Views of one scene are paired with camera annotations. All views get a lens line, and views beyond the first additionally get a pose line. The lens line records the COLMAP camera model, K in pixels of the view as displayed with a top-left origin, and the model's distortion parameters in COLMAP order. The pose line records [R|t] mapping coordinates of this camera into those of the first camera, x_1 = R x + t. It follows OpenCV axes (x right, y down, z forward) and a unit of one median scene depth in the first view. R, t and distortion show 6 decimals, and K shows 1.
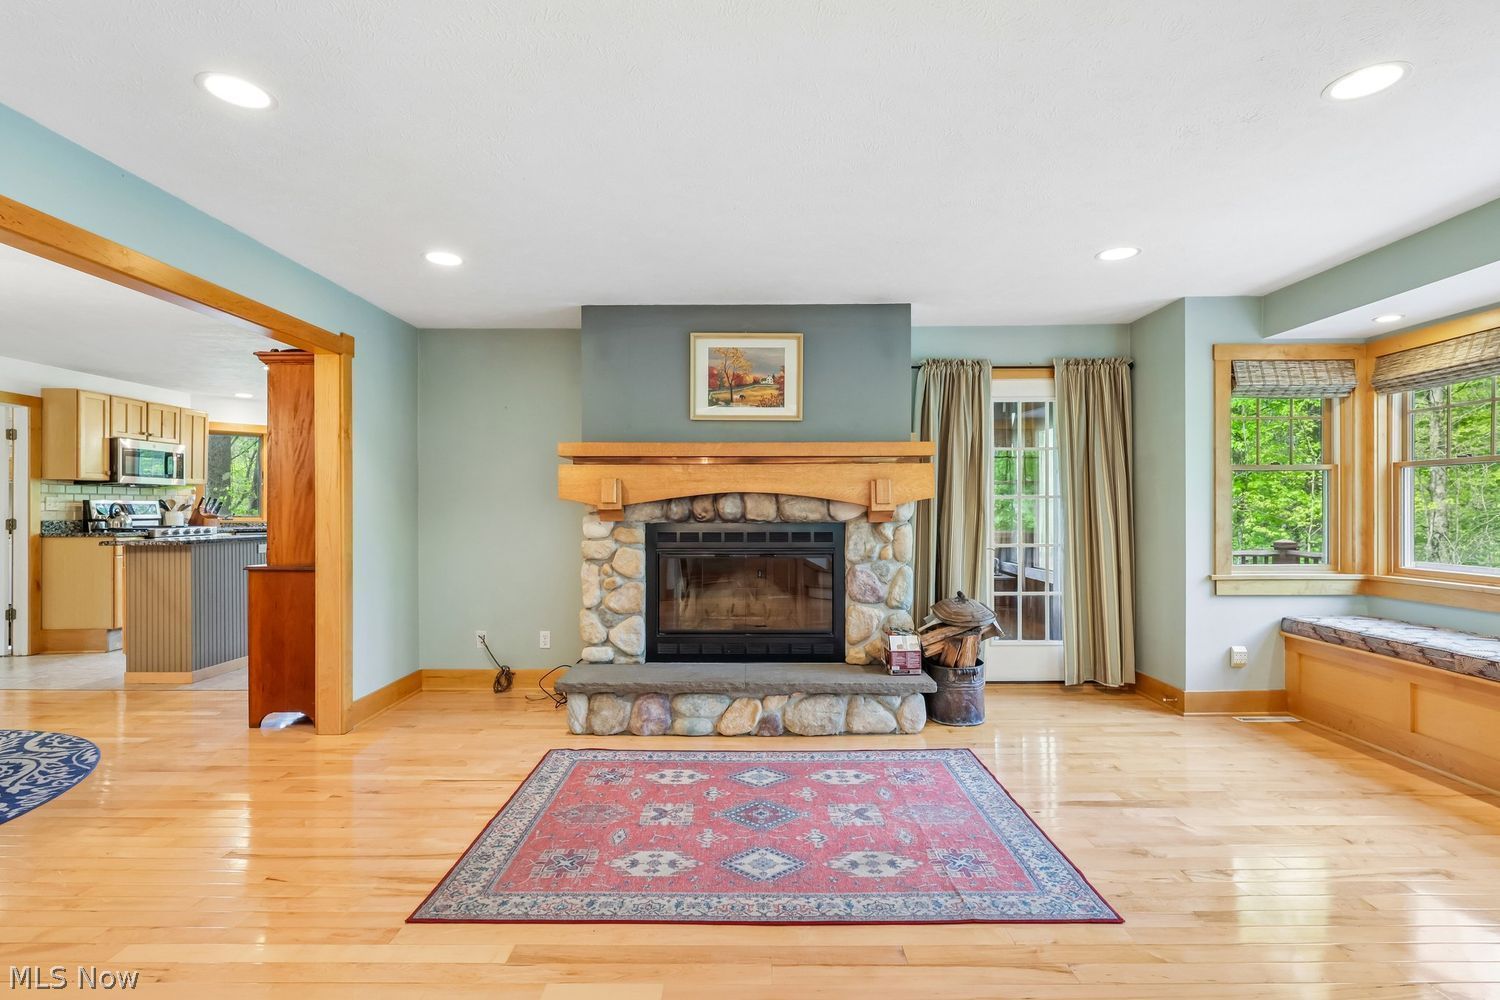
lens RADIAL K [[720.8, 0, 748.0], [0, 720.8, 509.0], [0, 0, 1]] dist [0.000908, -0.000220]
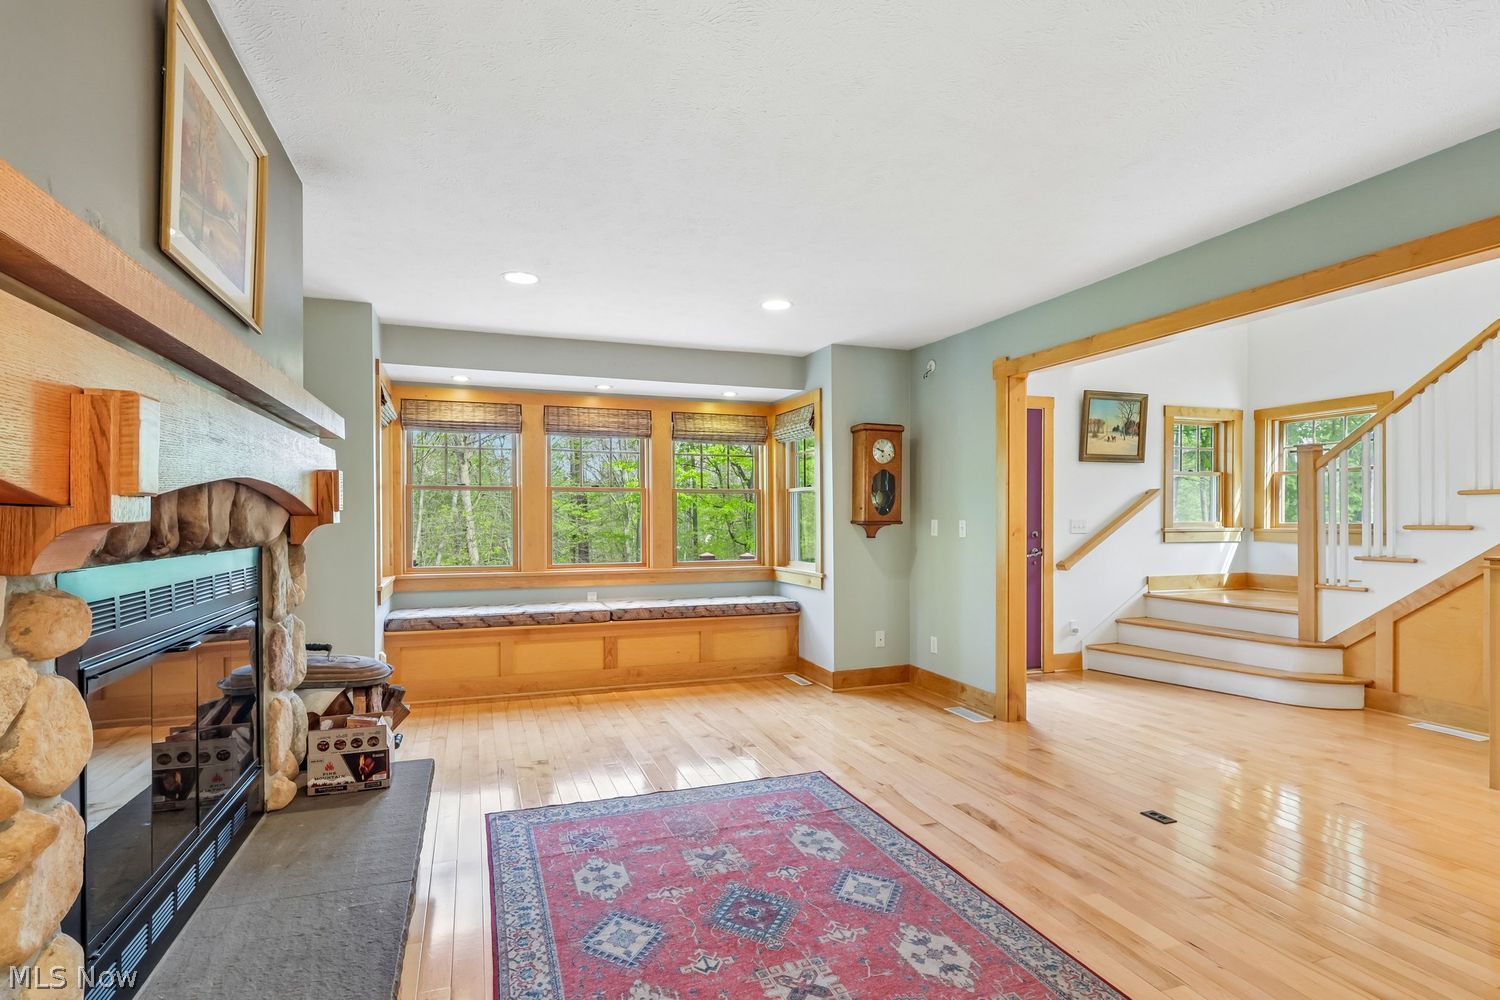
lens RADIAL K [[720.8, 0, 736.1], [0, 720.8, 522.0], [0, 0, 1]] dist [0.000908, -0.000220]
pose [[-0.341150, 0.002058, 0.940007, -0.691263], [-0.000578, 0.999997, -0.002399, 0.005080], [-0.940009, -0.001362, -0.341148, 1.255260]]
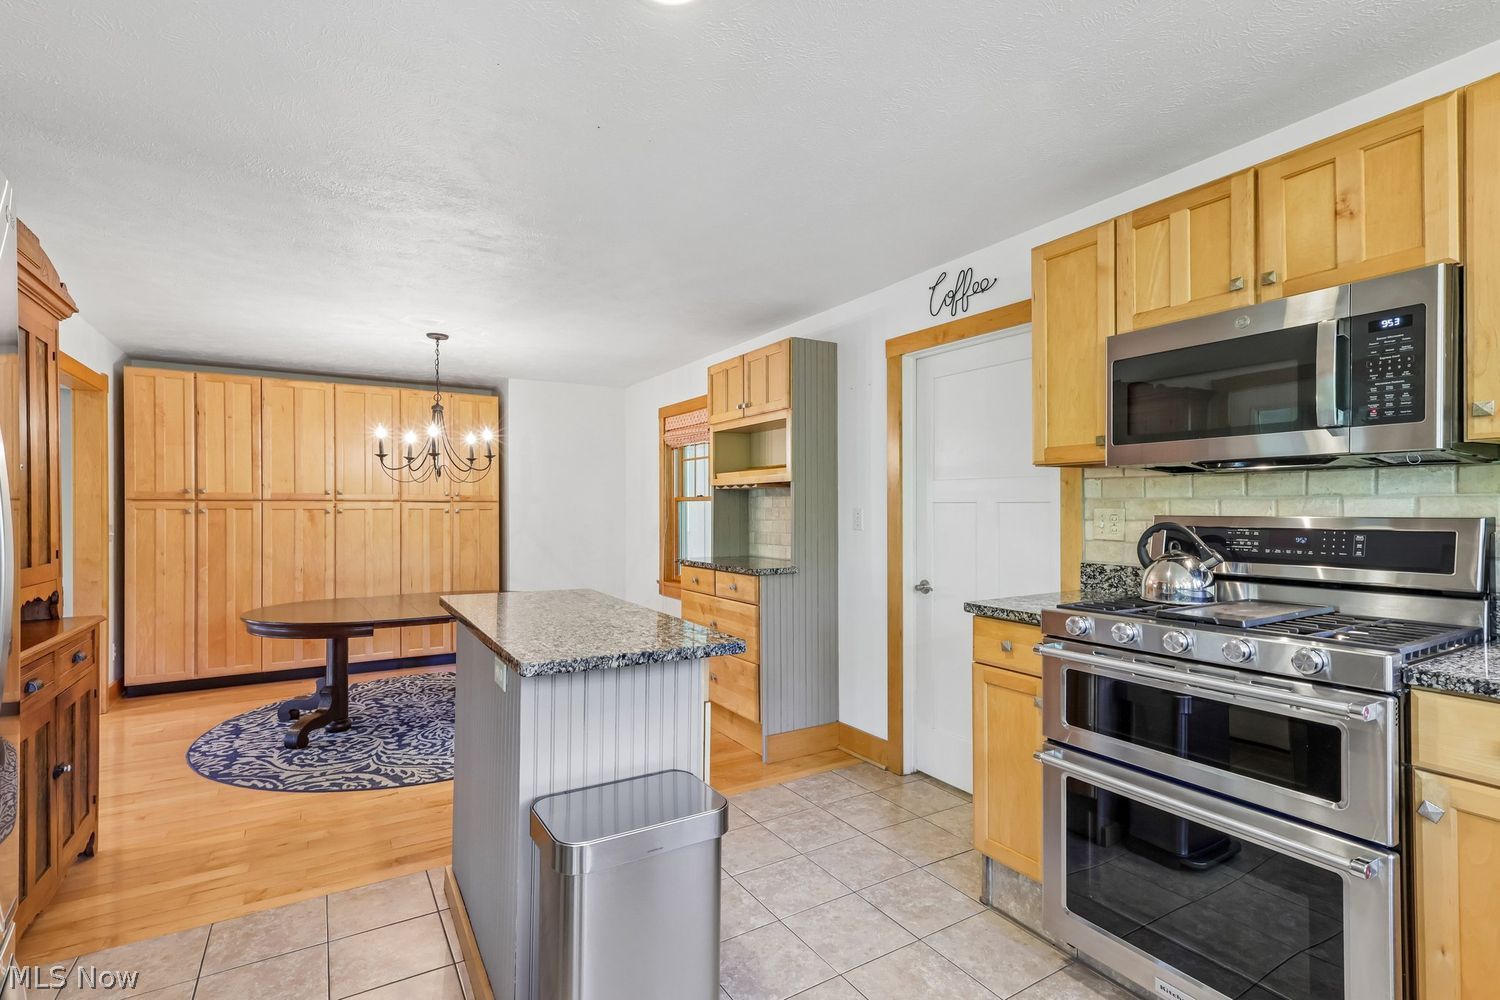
lens RADIAL K [[720.8, 0, 759.2], [0, 720.8, 498.3], [0, 0, 1]] dist [0.000908, -0.000220]
pose [[-0.856679, 0.022708, -0.515349, -1.071753], [0.020281, 0.999741, 0.010337, -0.059691], [0.515451, -0.001596, -0.856918, 2.382249]]
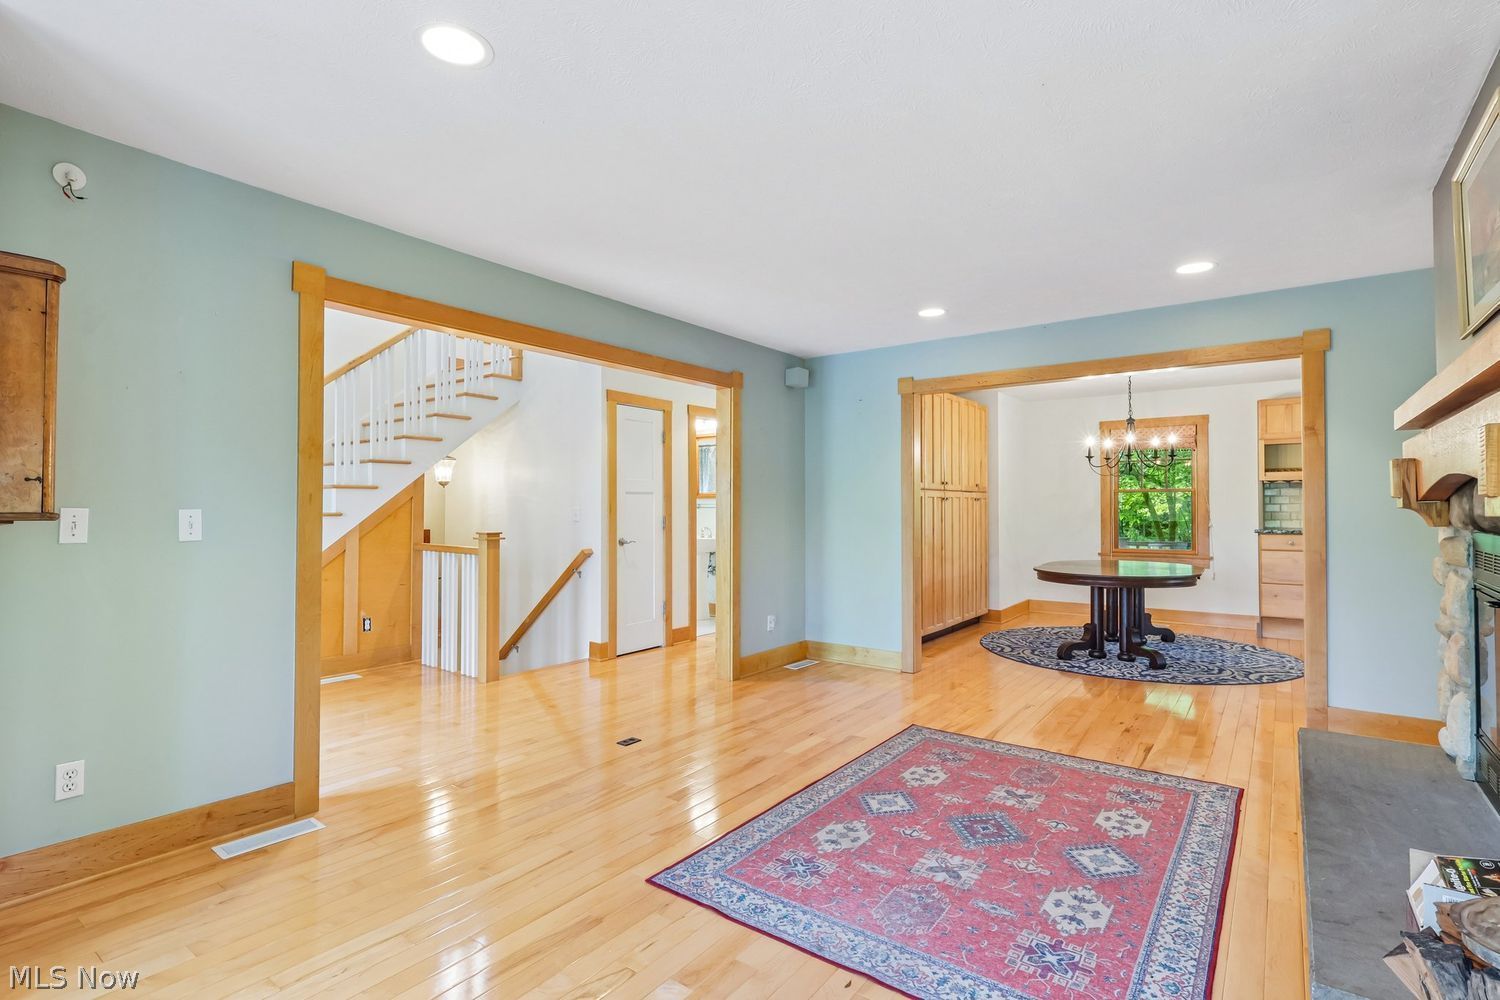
lens RADIAL K [[720.8, 0, 739.2], [0, 720.8, 494.4], [0, 0, 1]] dist [0.000908, -0.000220]
pose [[-0.602290, -0.009945, -0.798215, 0.959643], [0.003393, 0.999881, -0.015018, -0.005645], [0.798270, -0.011754, -0.602185, 1.292718]]
